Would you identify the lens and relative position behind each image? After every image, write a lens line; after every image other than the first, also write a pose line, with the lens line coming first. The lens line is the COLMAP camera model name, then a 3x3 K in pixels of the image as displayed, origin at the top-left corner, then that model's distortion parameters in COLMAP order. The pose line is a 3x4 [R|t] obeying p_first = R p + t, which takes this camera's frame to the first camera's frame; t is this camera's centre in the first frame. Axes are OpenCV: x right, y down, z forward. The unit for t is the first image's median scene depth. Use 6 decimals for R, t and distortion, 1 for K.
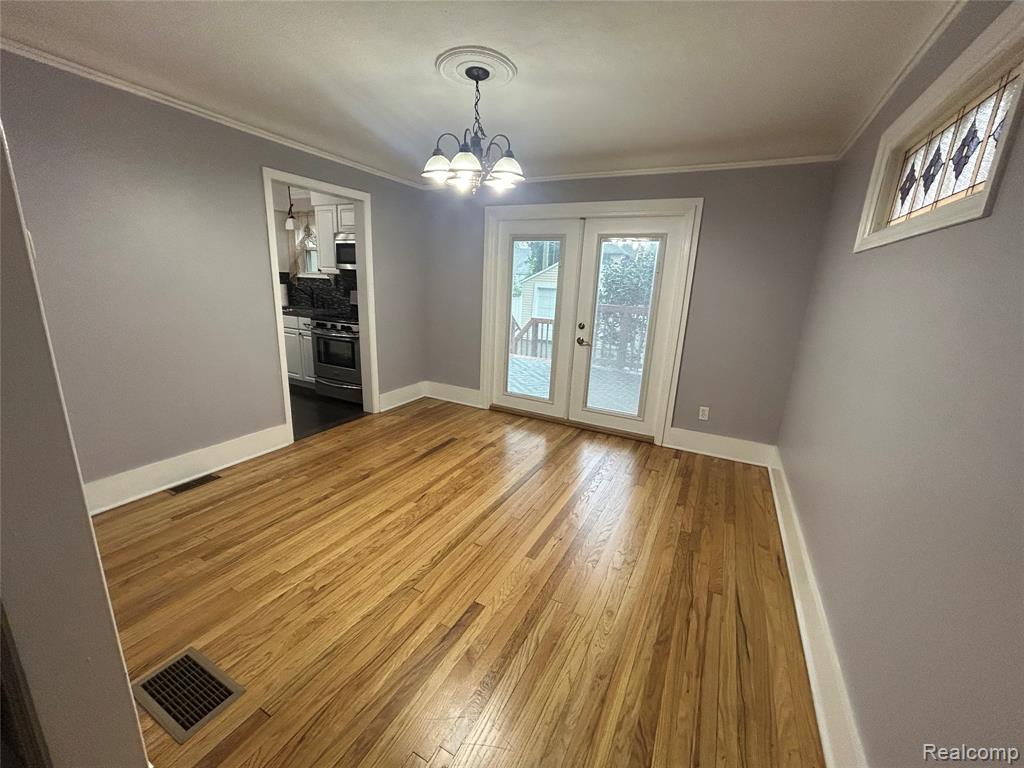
lens RADIAL K [[413.5, 0, 511.7], [0, 413.5, 383.9], [0, 0, 1]] dist [-0.000448, -0.000585]
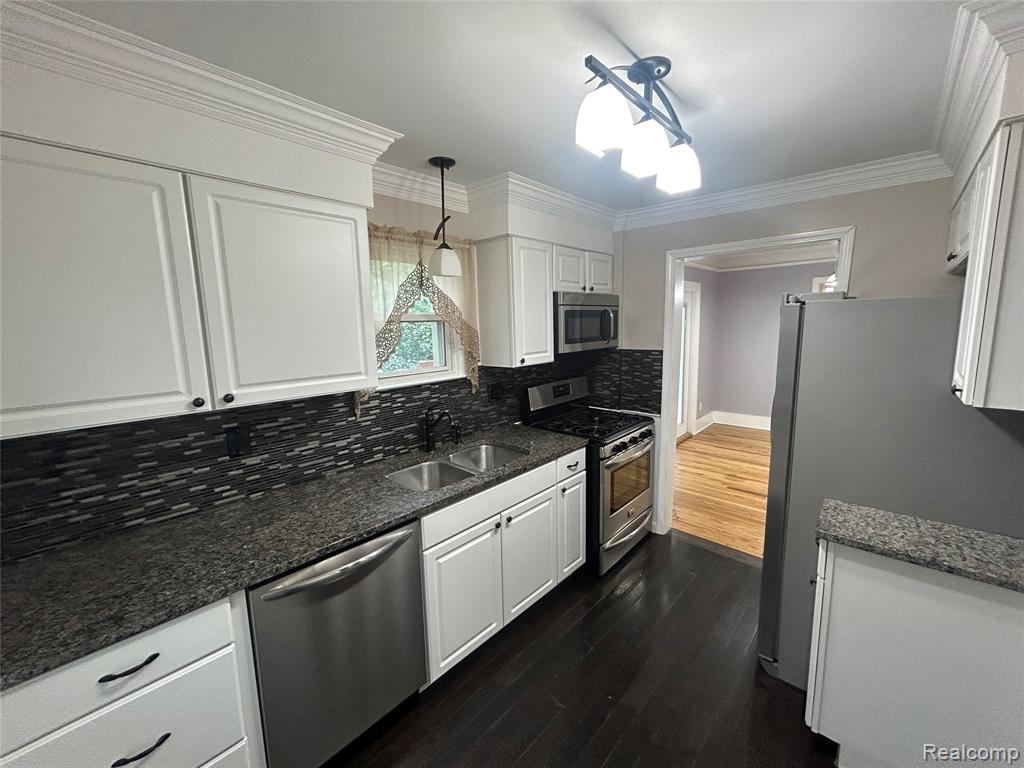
lens RADIAL K [[413.5, 0, 511.3], [0, 413.5, 382.9], [0, 0, 1]] dist [-0.000448, -0.000585]
pose [[0.248366, -0.191845, 0.949479, -1.564610], [0.267867, 0.955571, 0.123007, -0.516565], [-0.930893, 0.223783, 0.288721, 1.426147]]
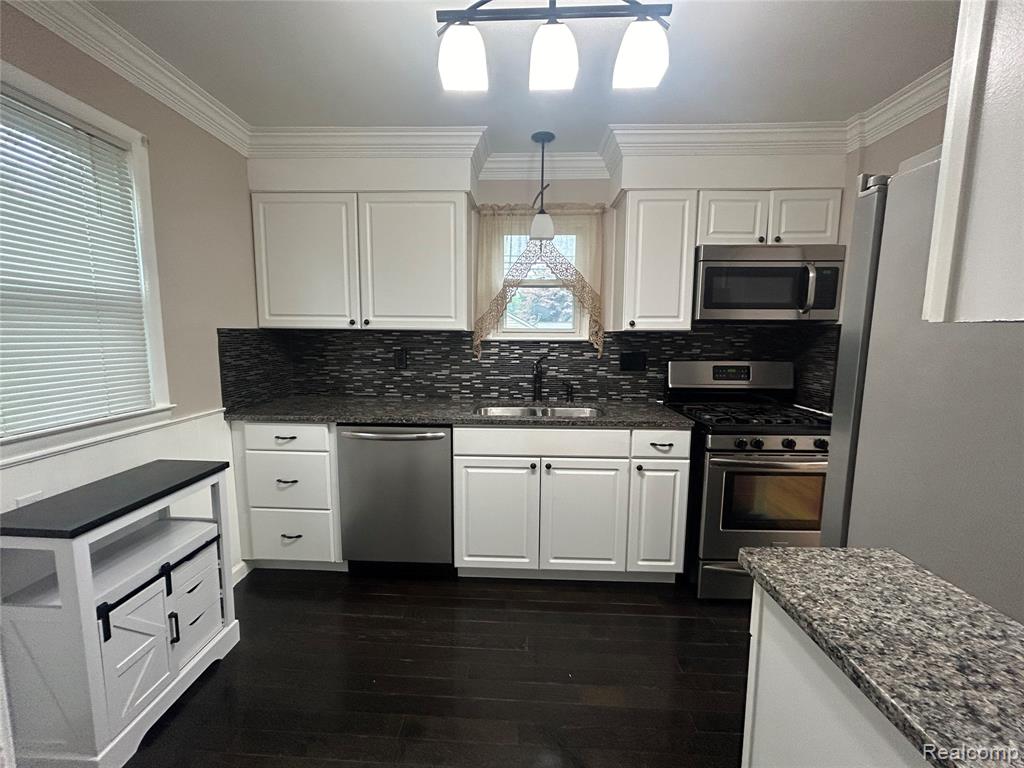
lens RADIAL K [[413.5, 0, 508.9], [0, 413.5, 383.2], [0, 0, 1]] dist [-0.000448, -0.000585]
pose [[0.896728, -0.091617, 0.432995, -1.312472], [0.139822, 0.986878, -0.080756, -0.309853], [-0.419914, 0.132958, 0.897772, 1.051420]]
